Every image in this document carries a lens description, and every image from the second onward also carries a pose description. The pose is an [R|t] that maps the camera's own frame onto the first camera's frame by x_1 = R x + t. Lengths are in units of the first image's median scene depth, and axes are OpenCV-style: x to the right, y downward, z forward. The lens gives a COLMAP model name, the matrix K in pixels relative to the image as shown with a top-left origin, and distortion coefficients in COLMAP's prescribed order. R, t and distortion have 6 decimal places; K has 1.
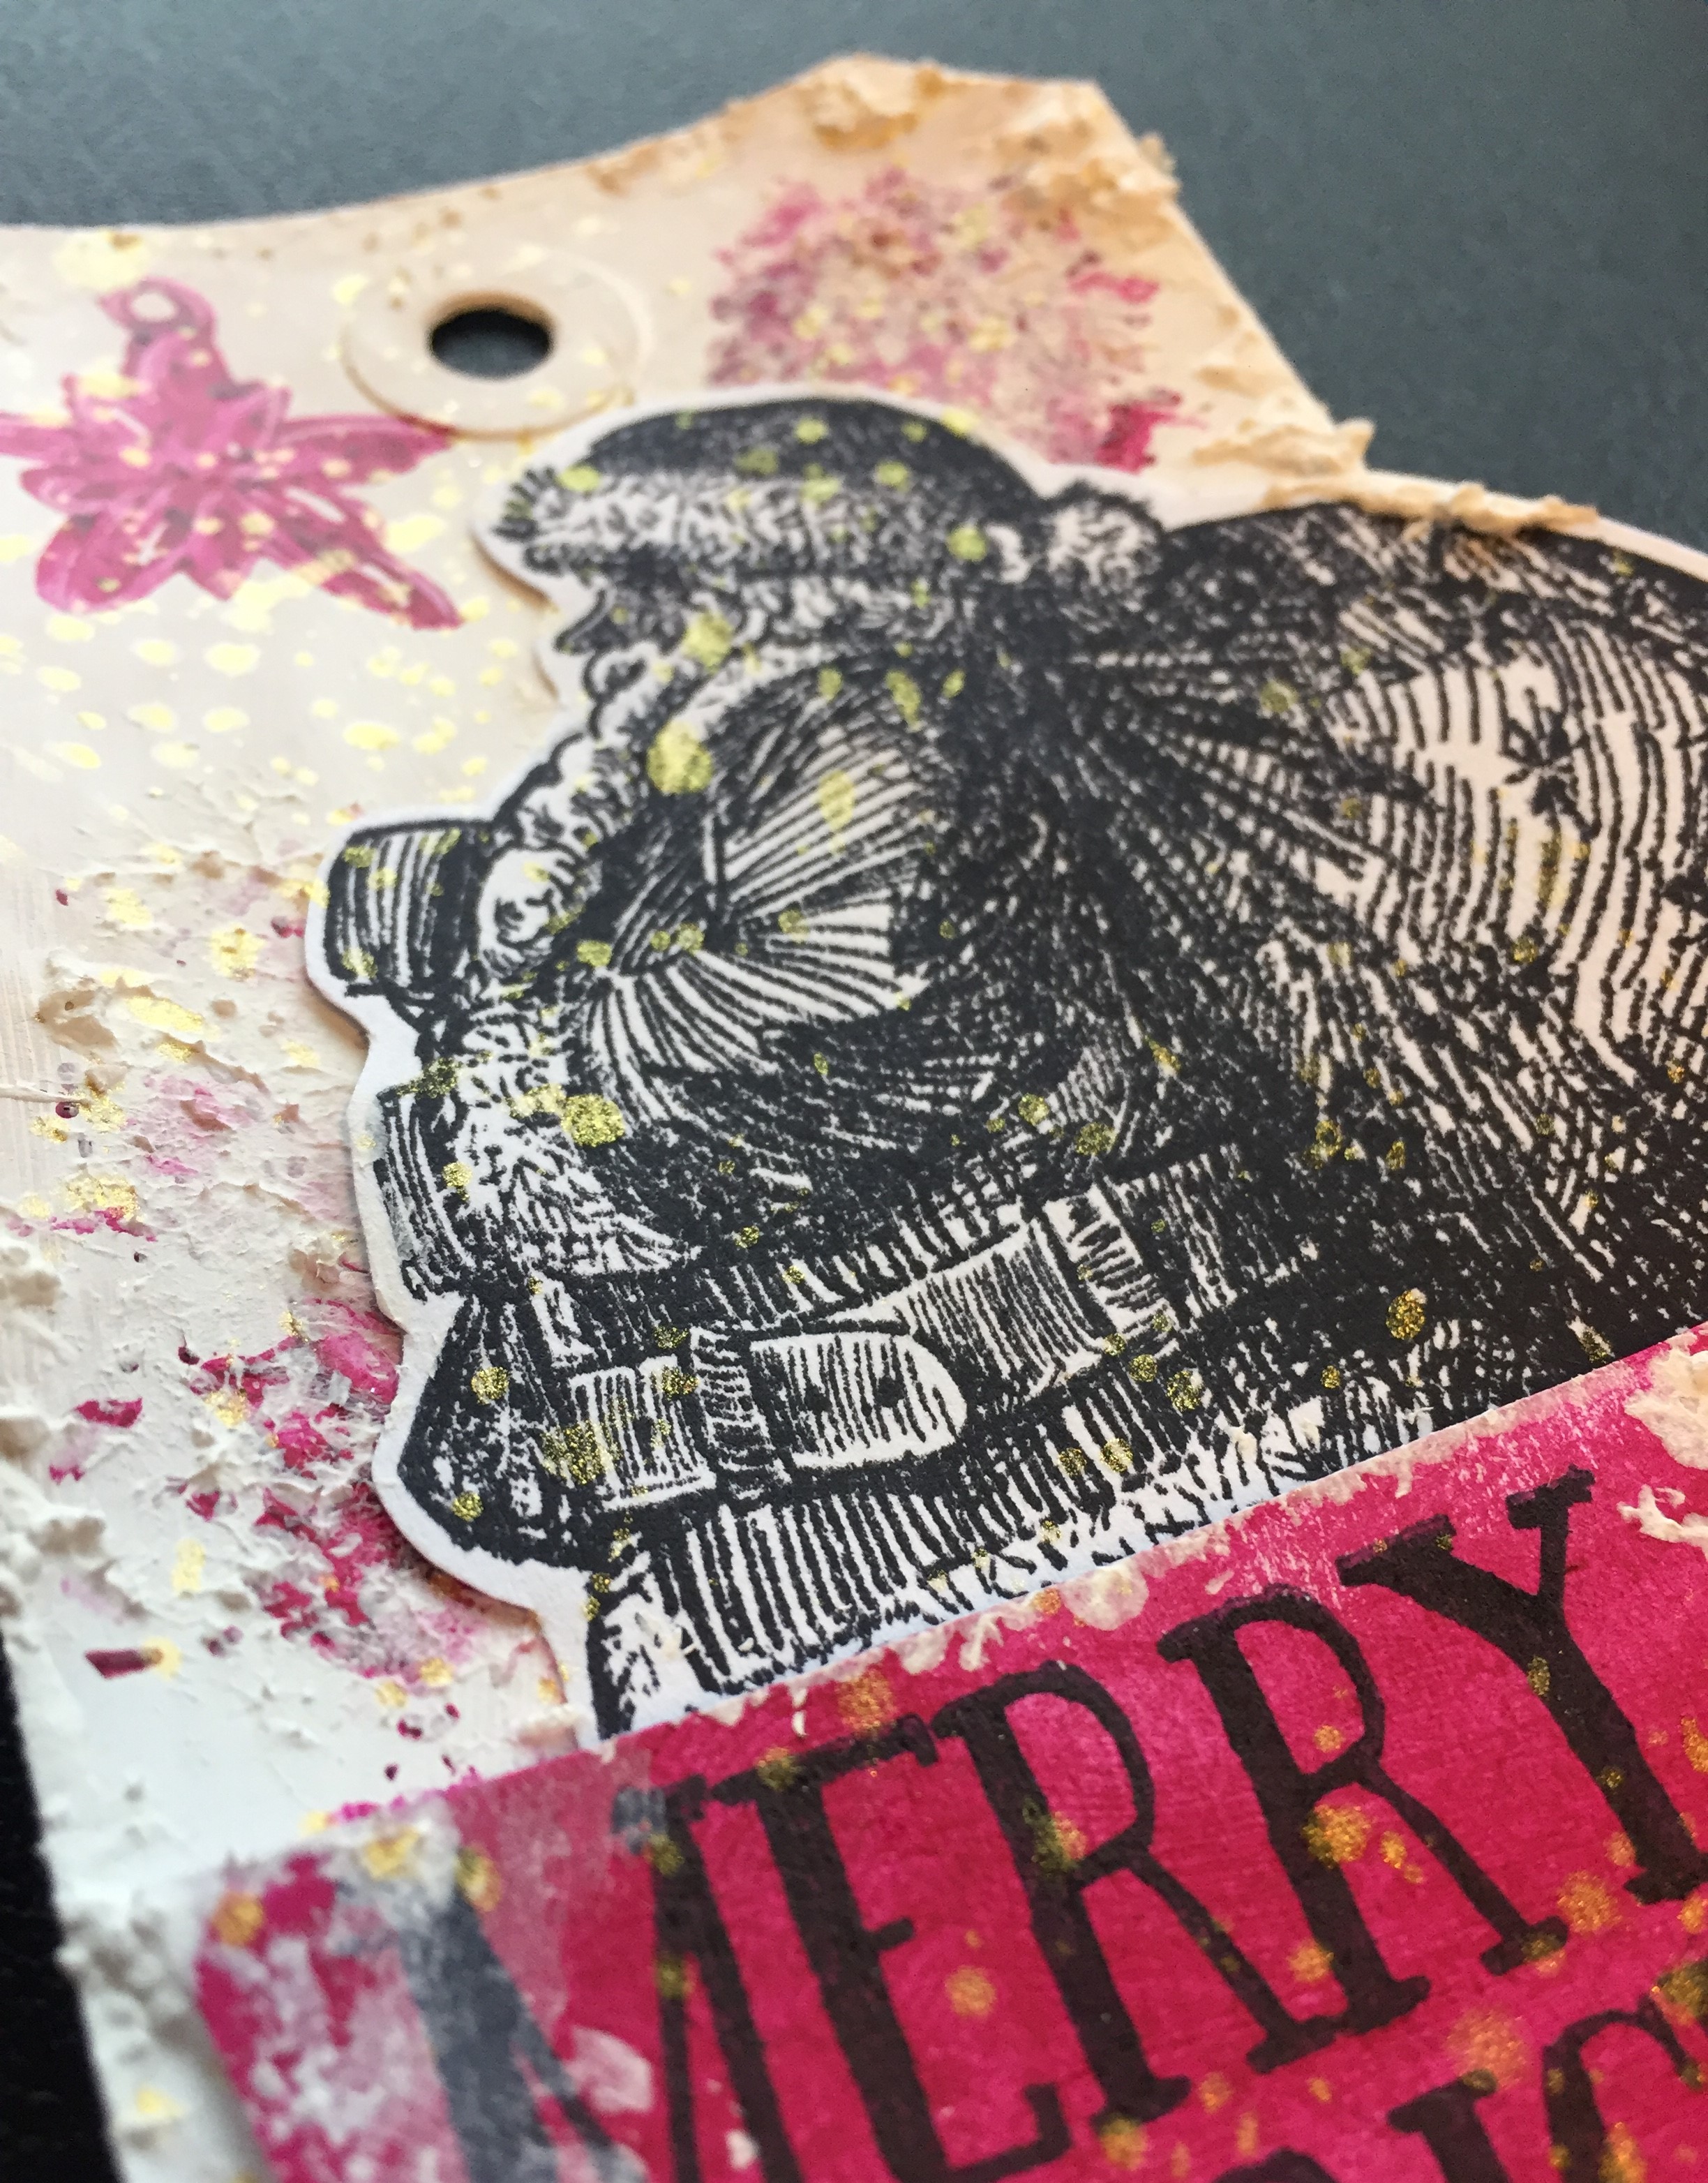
lens RADIAL K [[2113.1, 0, 845.6], [0, 2113.1, 1119.7], [0, 0, 1]] dist [0.052955, -0.130024]
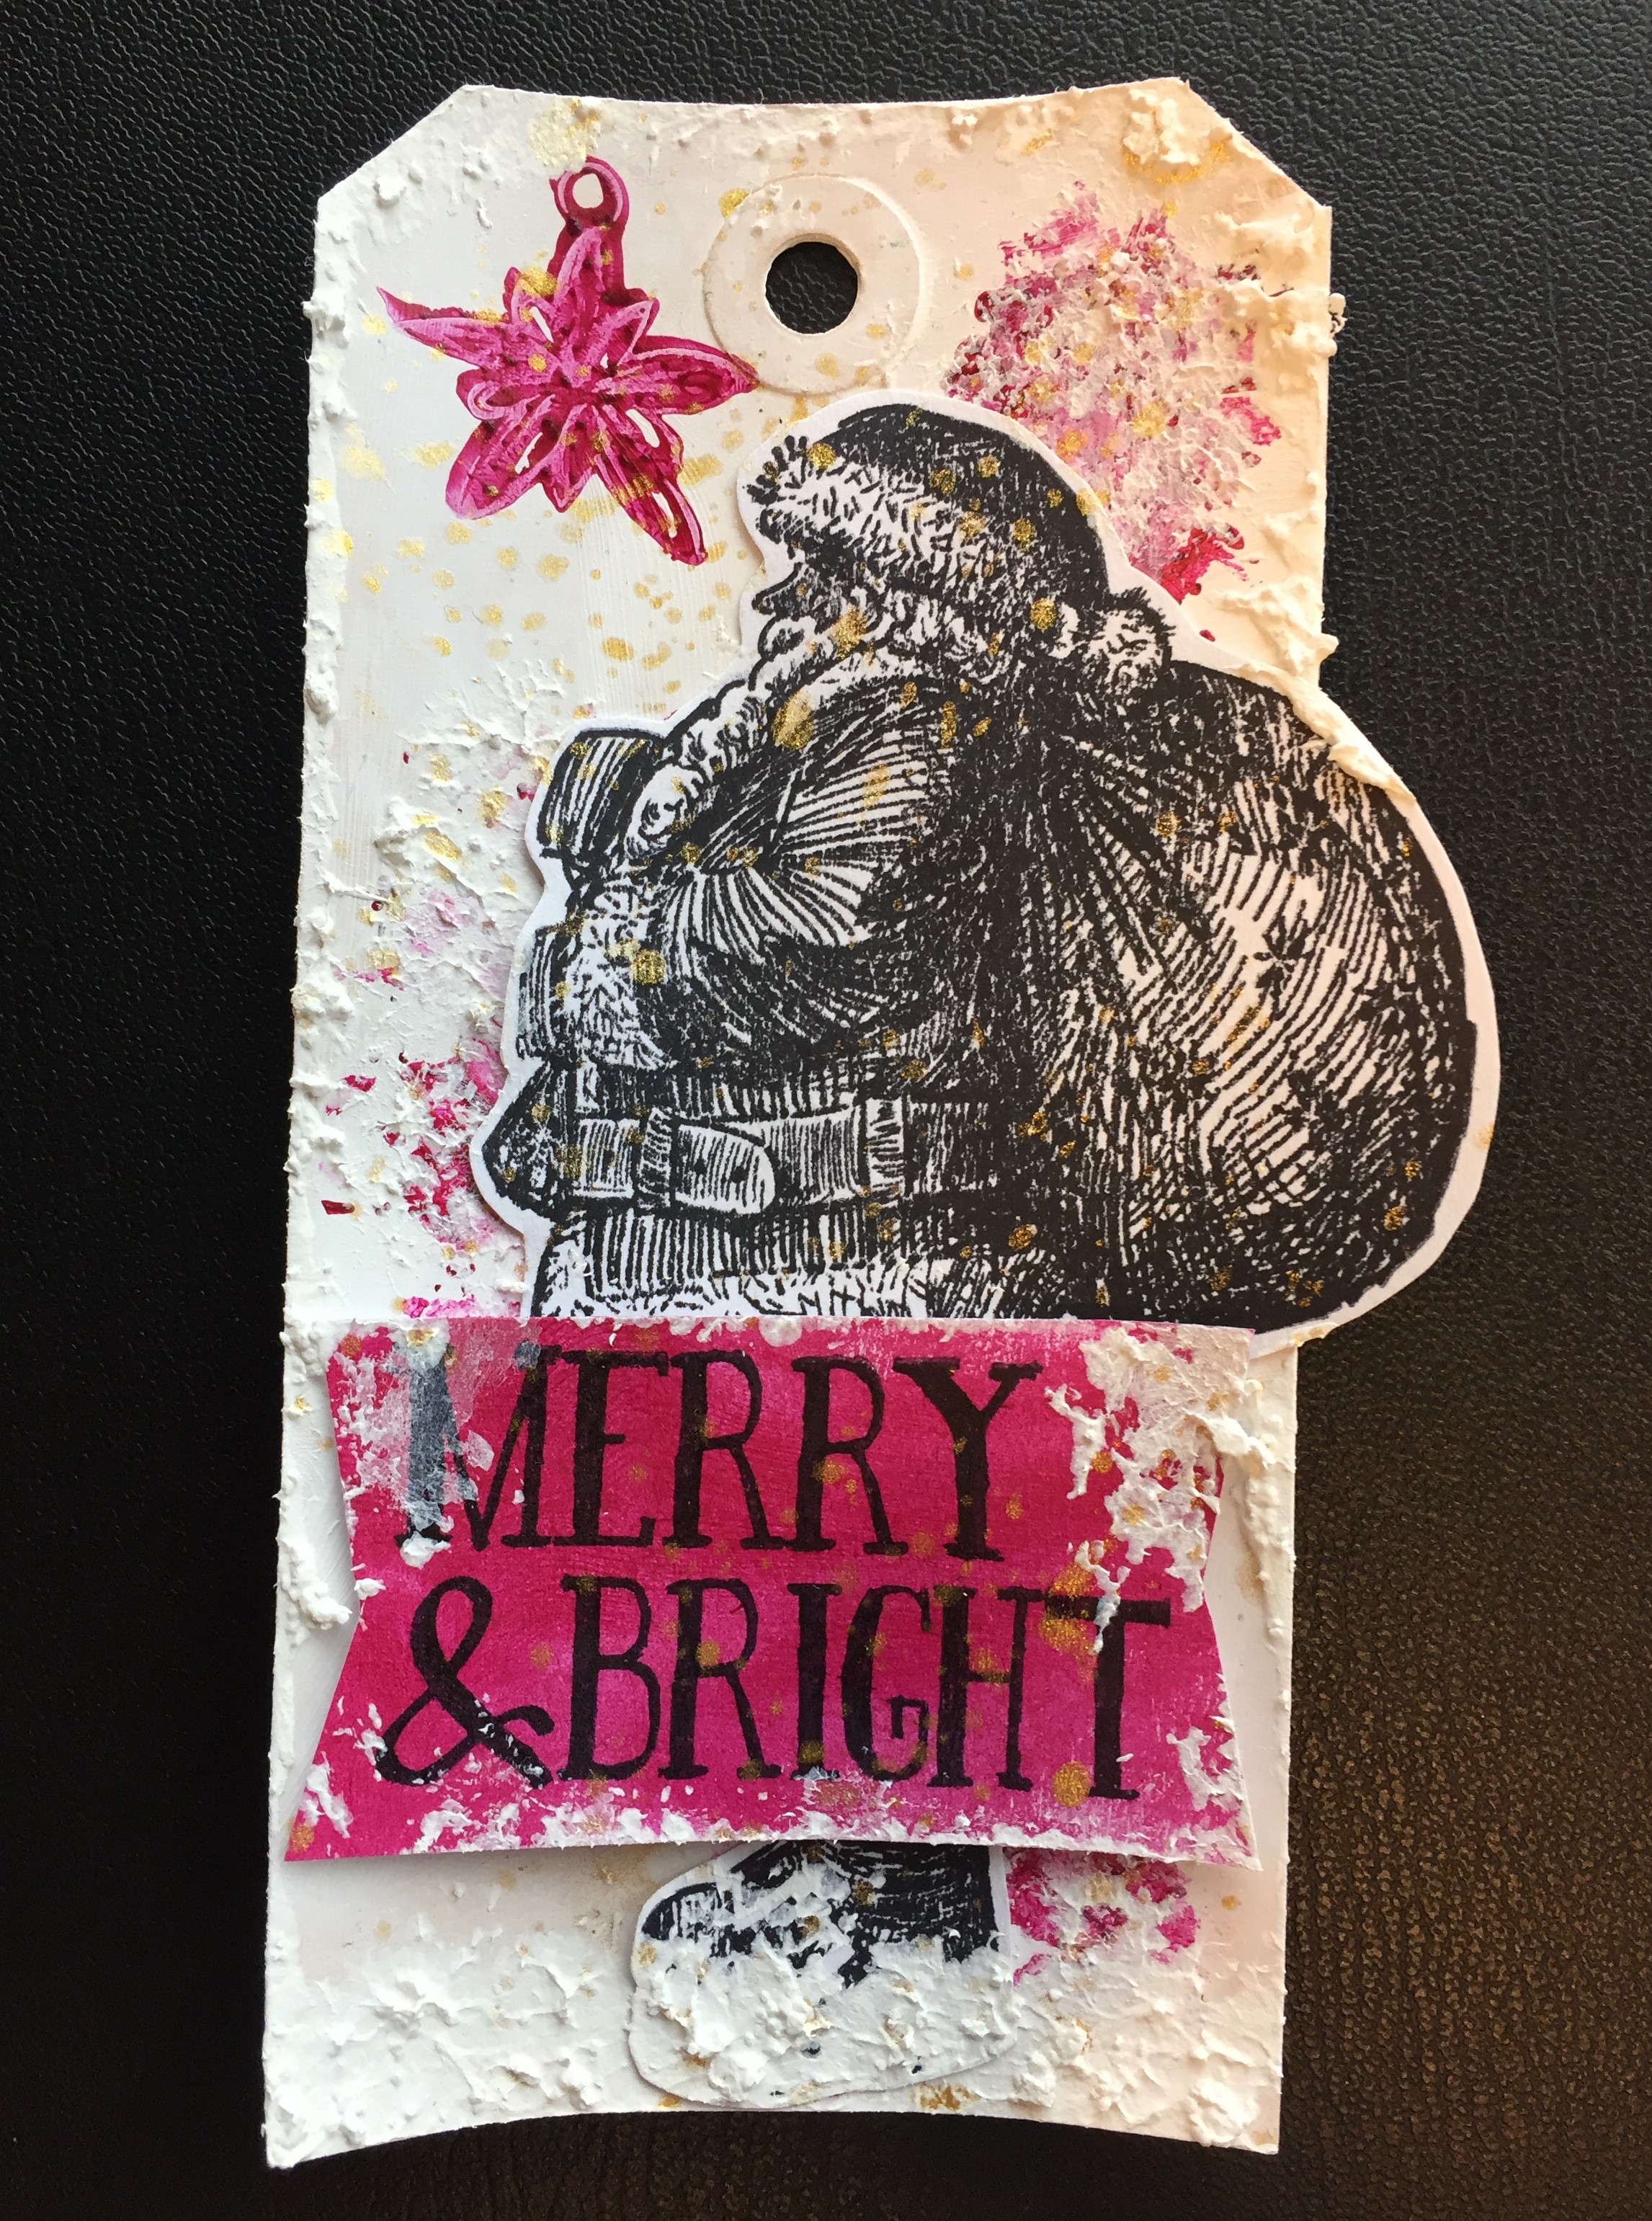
lens RADIAL K [[2134.9, 0, 775.2], [0, 2134.9, 1106.3], [0, 0, 1]] dist [0.047870, 0.004575]
pose [[0.911252, 0.392883, -0.123539, 0.257151], [-0.264232, 0.787804, 0.556369, -0.975102], [0.315913, -0.474350, 0.821700, -0.532404]]
